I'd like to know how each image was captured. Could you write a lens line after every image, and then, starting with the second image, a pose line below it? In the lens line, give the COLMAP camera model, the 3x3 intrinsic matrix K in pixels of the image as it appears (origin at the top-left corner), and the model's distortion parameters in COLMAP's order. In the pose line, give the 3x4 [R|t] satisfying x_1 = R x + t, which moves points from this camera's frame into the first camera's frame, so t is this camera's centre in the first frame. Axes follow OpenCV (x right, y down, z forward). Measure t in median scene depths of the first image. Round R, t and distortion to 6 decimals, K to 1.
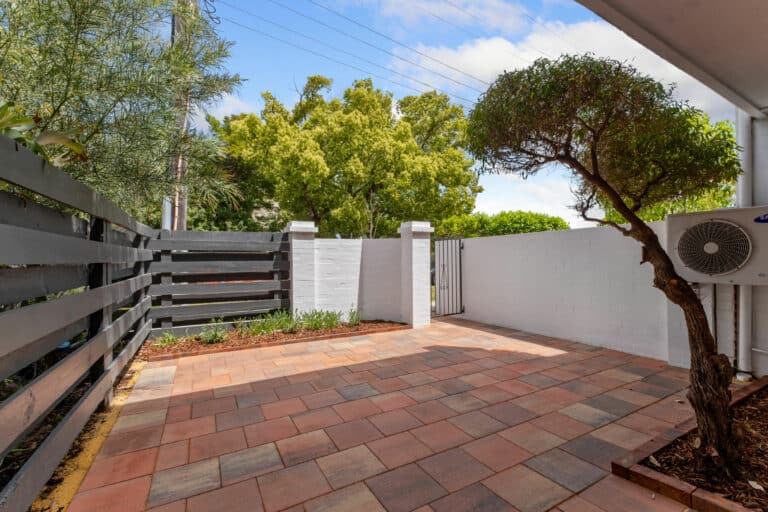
lens RADIAL K [[337.8, 0, 393.1], [0, 337.8, 252.5], [0, 0, 1]] dist [-0.001159, -0.000324]
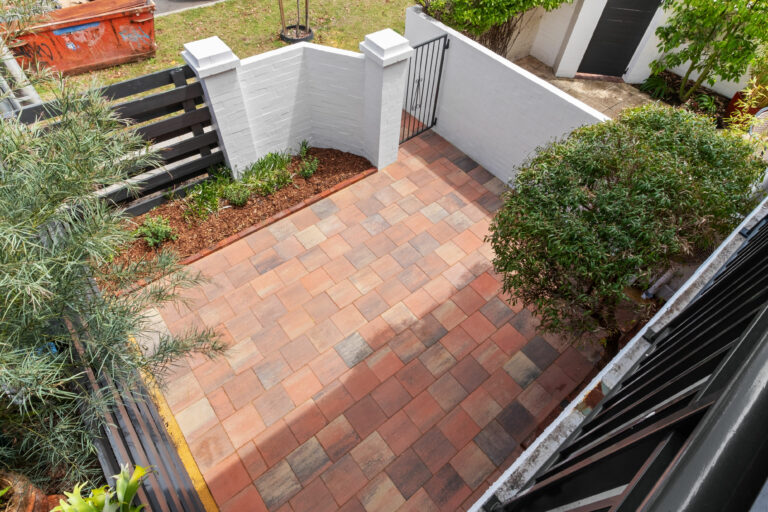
lens RADIAL K [[419.6, 0, 400.1], [0, 419.6, 255.9], [0, 0, 1]] dist [0.000559, -0.000032]
pose [[0.983732, -0.083549, 0.159028, -0.189339], [-0.078284, 0.597399, 0.798114, -1.254718], [-0.161685, -0.797580, 0.581140, 0.445240]]
